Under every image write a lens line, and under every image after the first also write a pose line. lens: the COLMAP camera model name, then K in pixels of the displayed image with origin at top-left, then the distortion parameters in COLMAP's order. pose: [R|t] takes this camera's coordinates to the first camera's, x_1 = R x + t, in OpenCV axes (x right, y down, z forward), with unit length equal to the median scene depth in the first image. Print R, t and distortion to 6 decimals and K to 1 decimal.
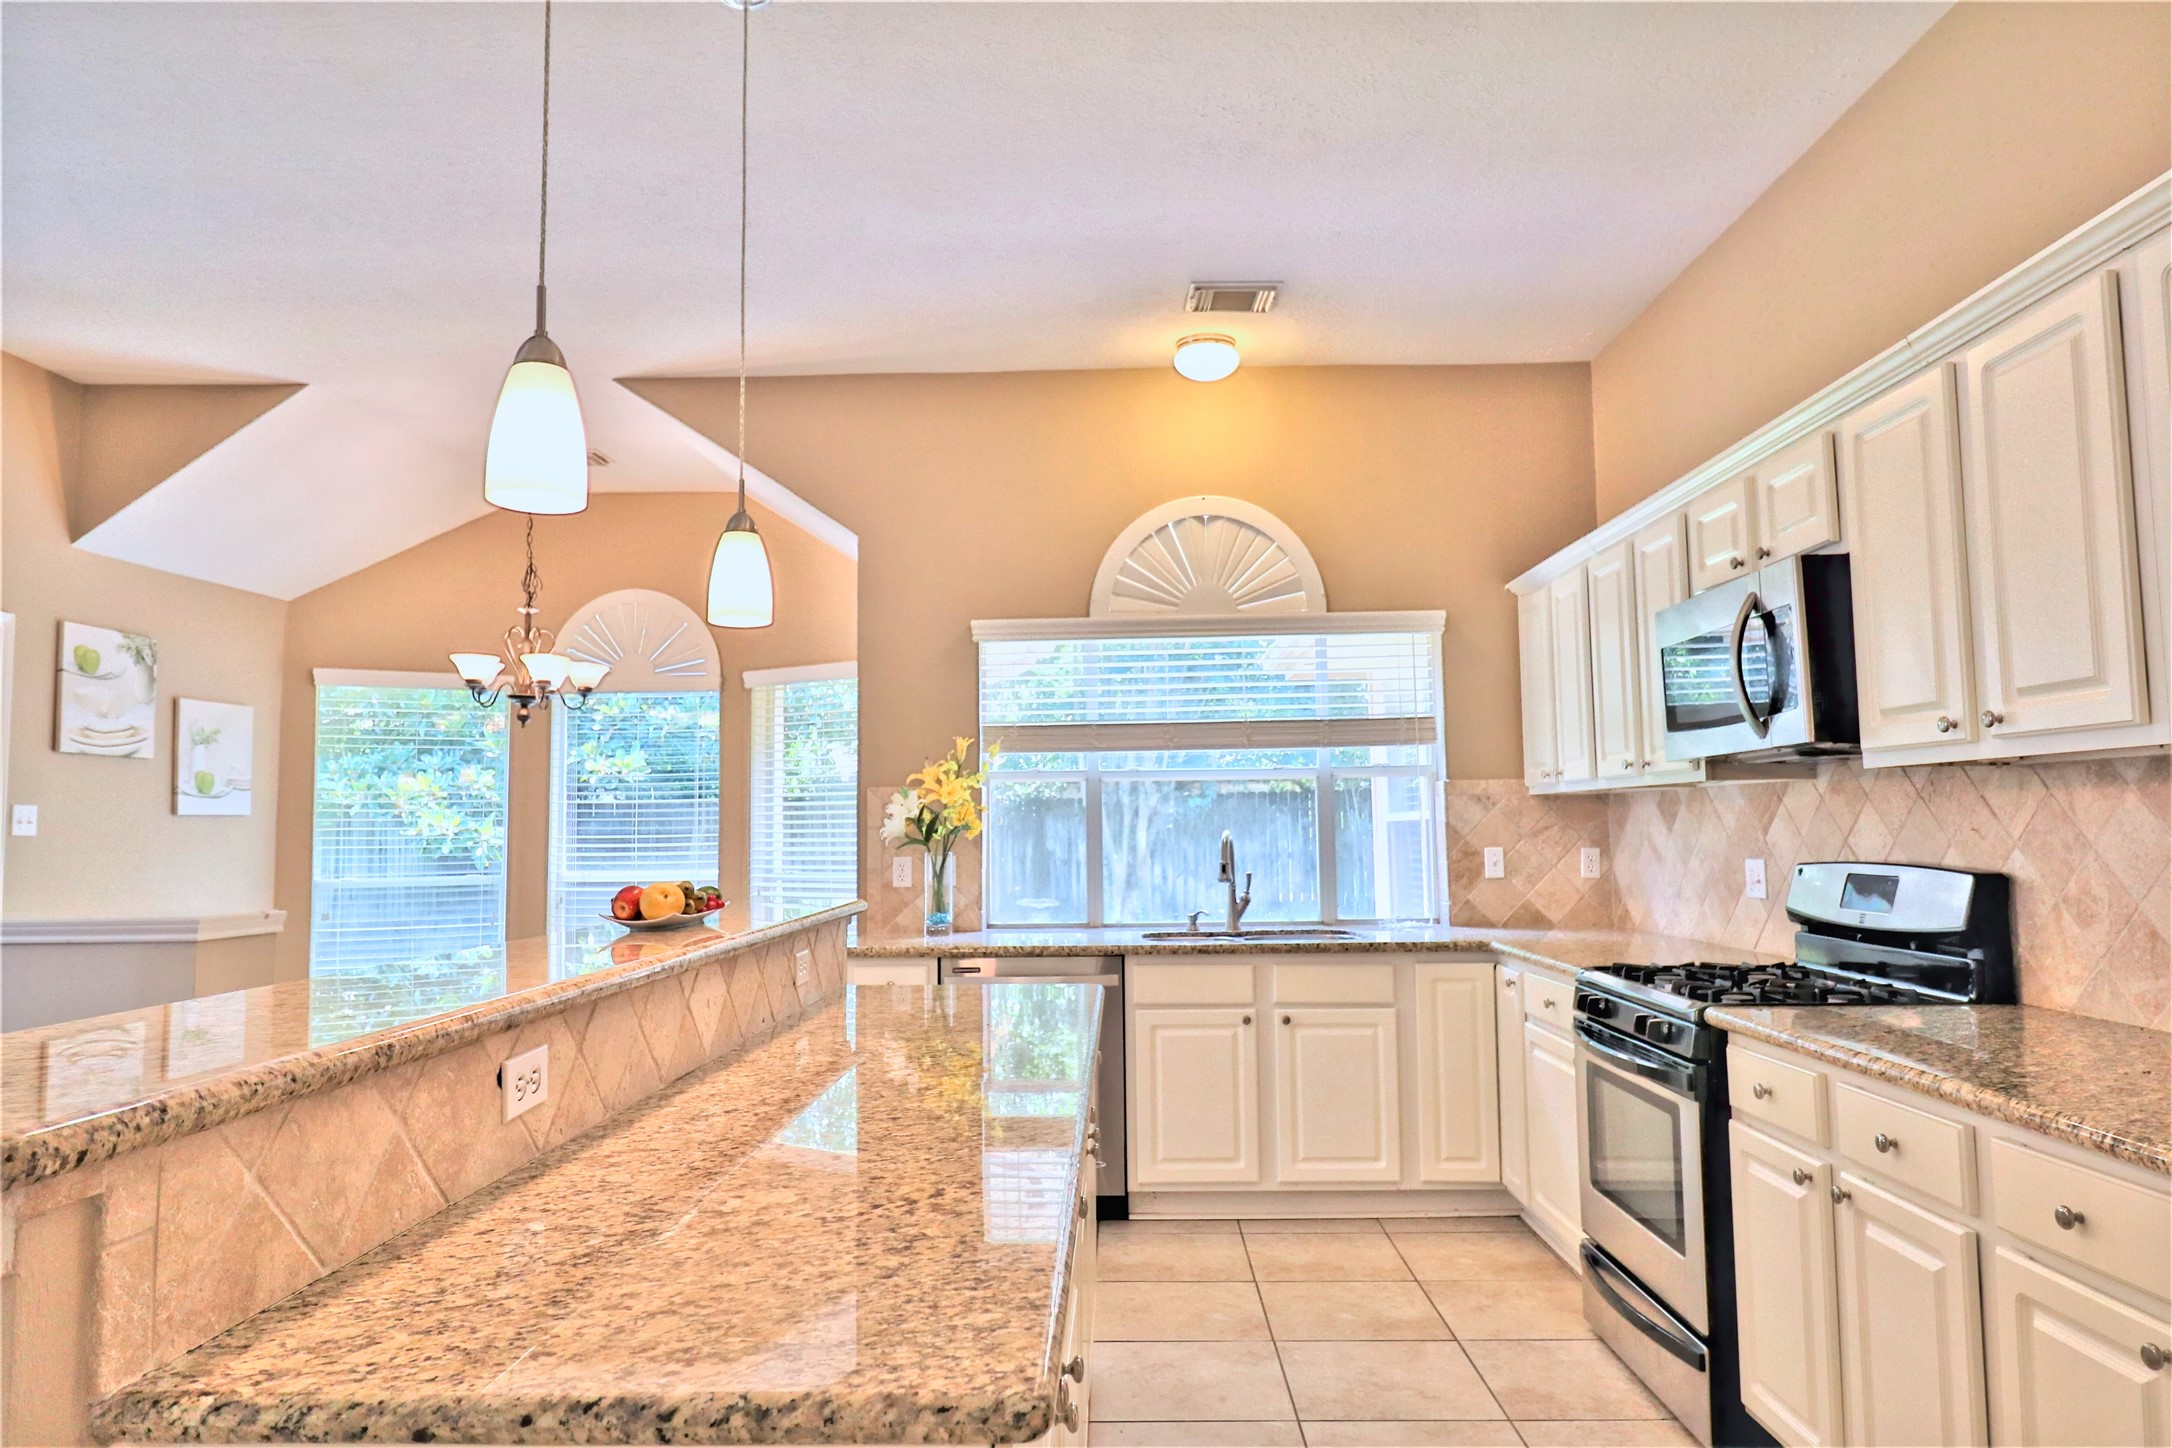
lens RADIAL K [[1352.6, 0, 1091.9], [0, 1352.6, 725.7], [0, 0, 1]] dist [0.005199, -0.011924]
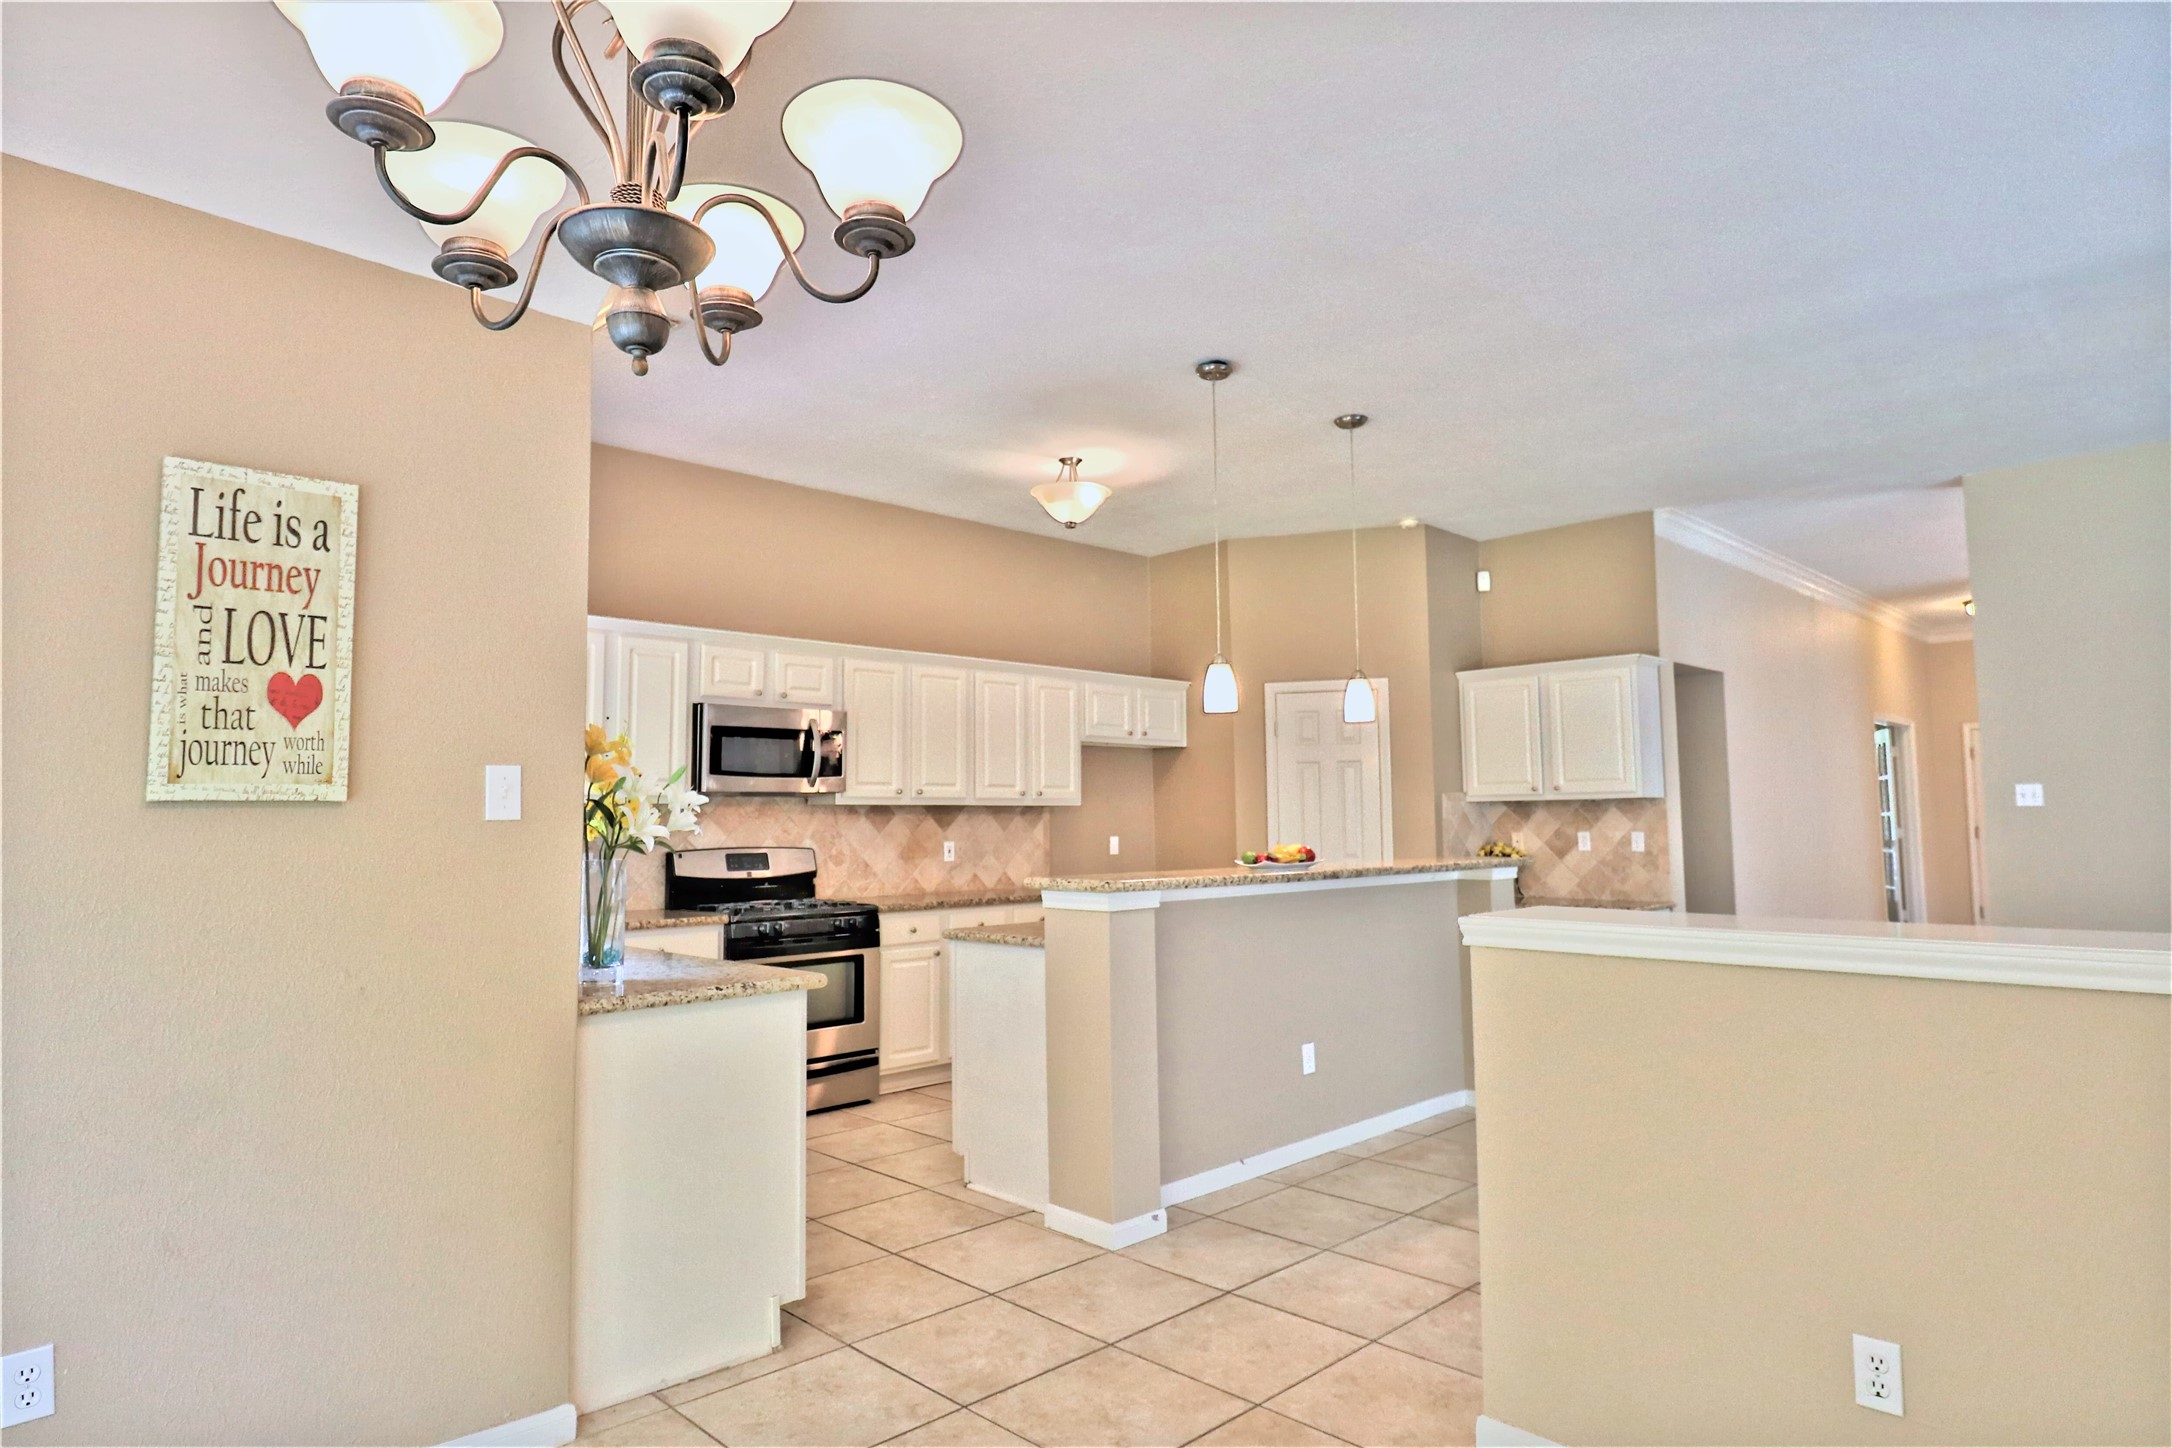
lens RADIAL K [[1218.0, 0, 1086.0], [0, 1218.0, 724.0], [0, 0, 1]] dist [0.000301, -0.000065]
pose [[-0.712751, 0.077807, 0.697088, -0.682782], [-0.034173, 0.988796, -0.145307, 0.102304], [-0.700584, -0.127389, -0.702107, 1.201837]]
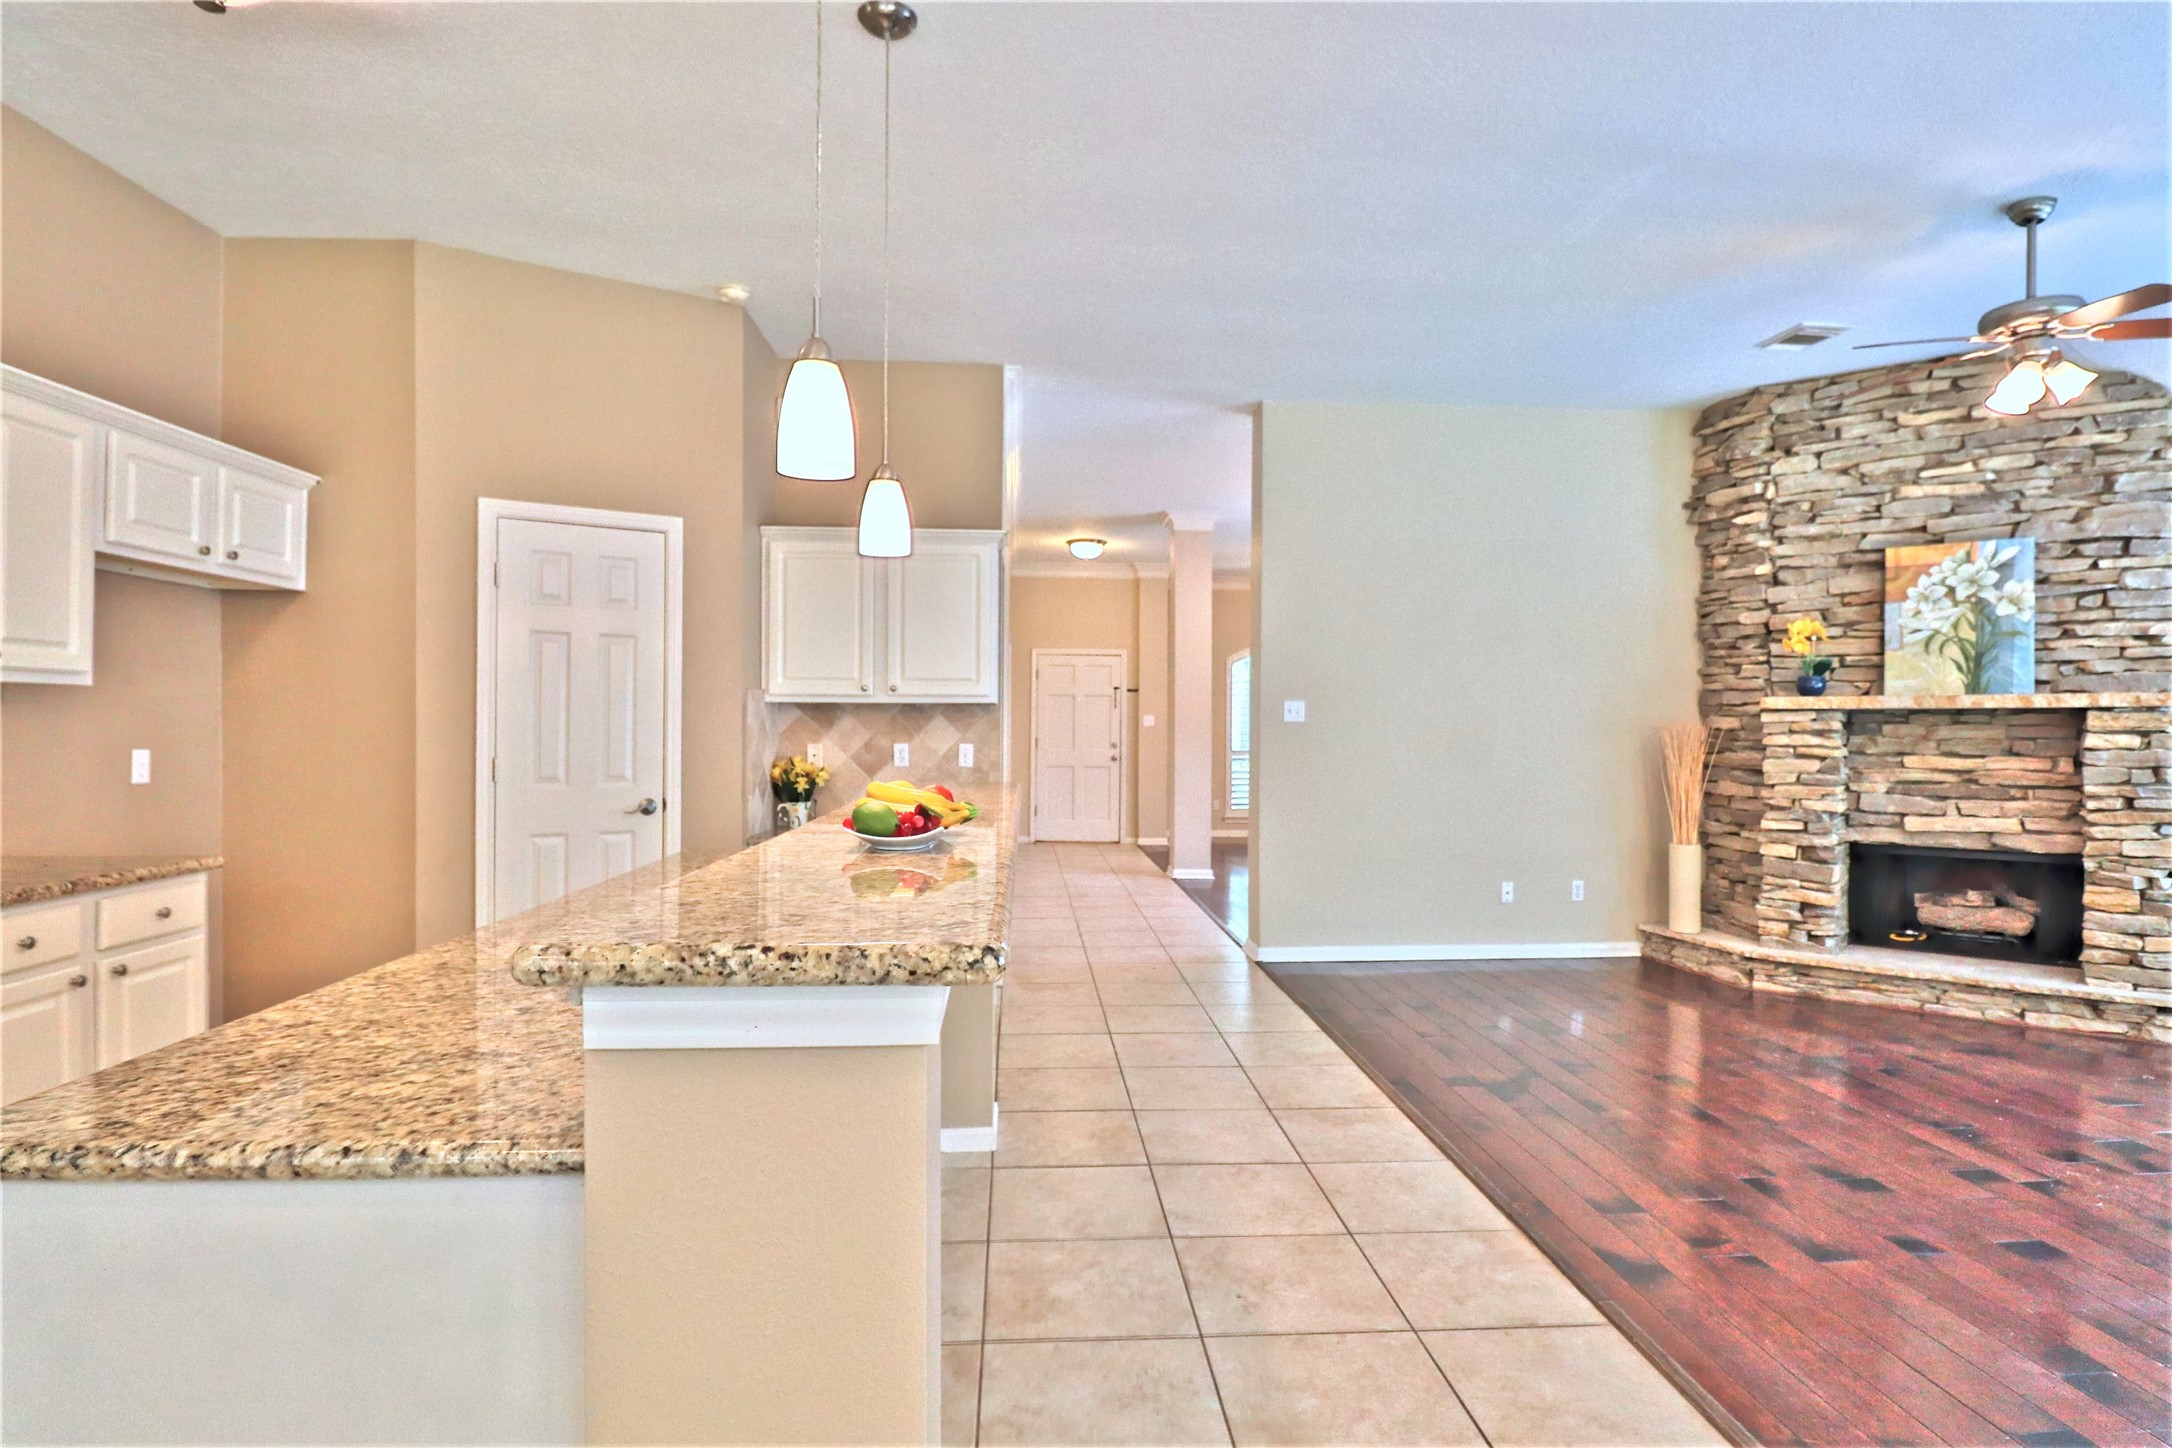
lens RADIAL K [[1122.1, 0, 1090.1], [0, 1122.1, 724.9], [0, 0, 1]] dist [0.000442, -0.014371]
pose [[-0.996295, 0.007628, -0.085657, -0.191657], [0.014314, 0.996872, -0.077720, 0.068736], [0.084797, -0.078658, -0.993289, 0.864721]]
